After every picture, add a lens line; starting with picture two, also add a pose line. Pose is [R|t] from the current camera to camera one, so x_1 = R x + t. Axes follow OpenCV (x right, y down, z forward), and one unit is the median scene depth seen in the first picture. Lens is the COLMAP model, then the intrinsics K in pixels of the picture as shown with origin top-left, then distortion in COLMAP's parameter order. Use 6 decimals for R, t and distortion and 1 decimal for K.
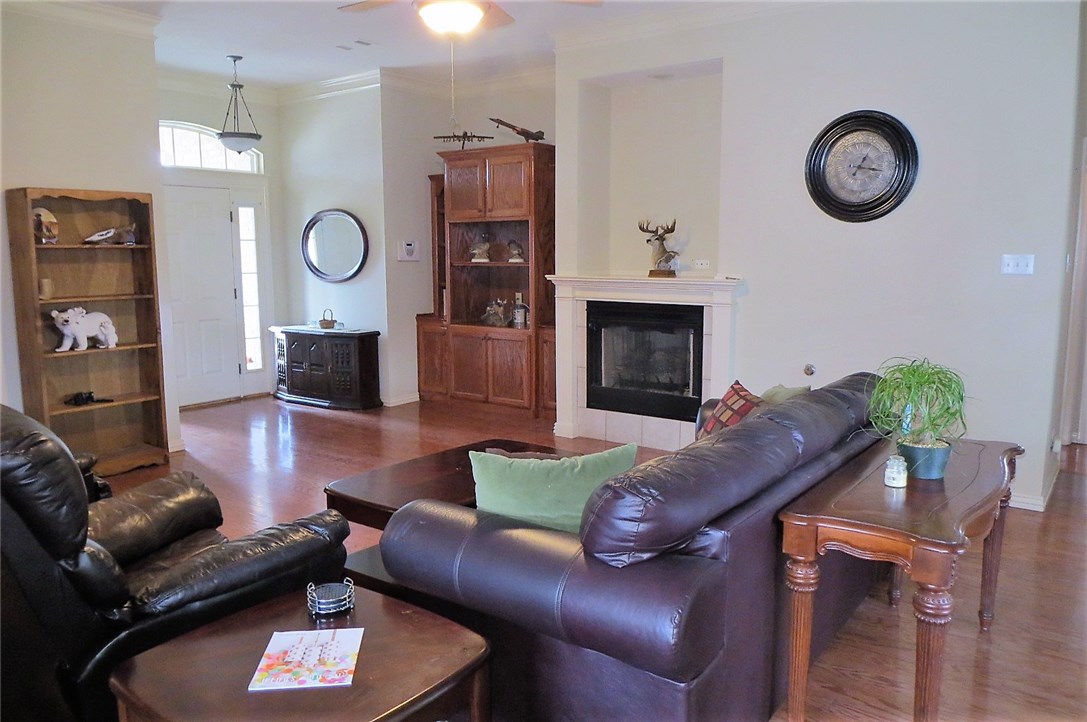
lens RADIAL K [[811.1, 0, 543.6], [0, 811.1, 360.6], [0, 0, 1]] dist [-0.031615, 0.000416]
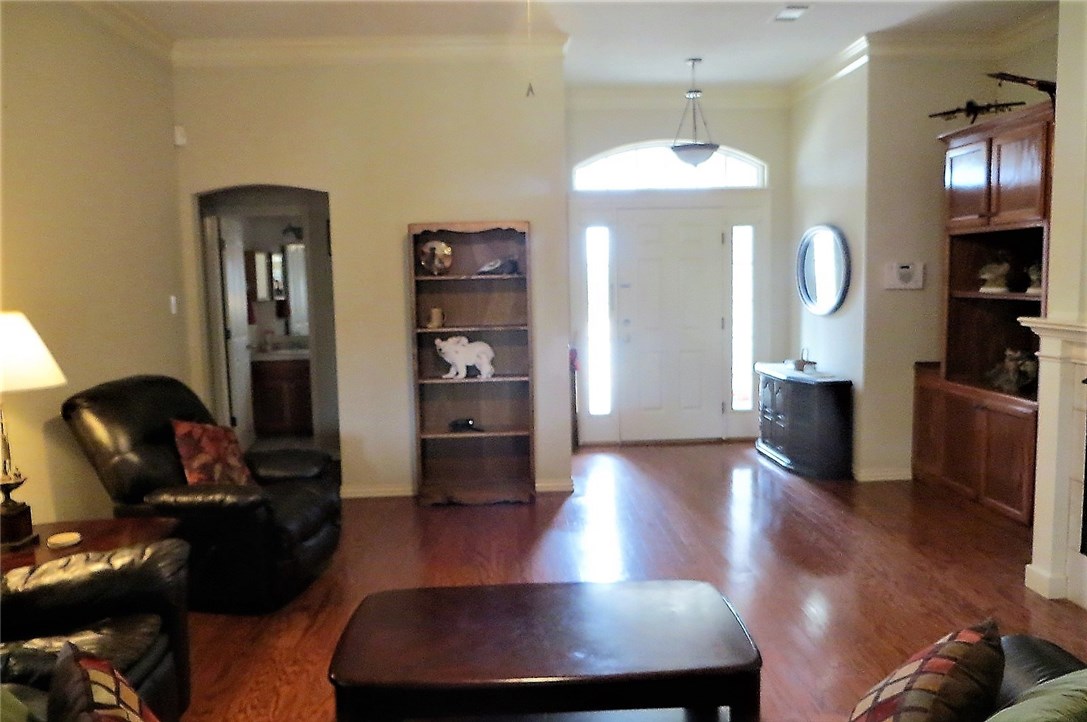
lens RADIAL K [[811.1, 0, 543.8], [0, 811.1, 360.8], [0, 0, 1]] dist [-0.031615, 0.000416]
pose [[0.630749, 0.071970, -0.772642, 0.229692], [-0.087387, 0.995944, 0.021431, -0.052986], [0.771051, 0.054001, 0.634480, 0.336730]]
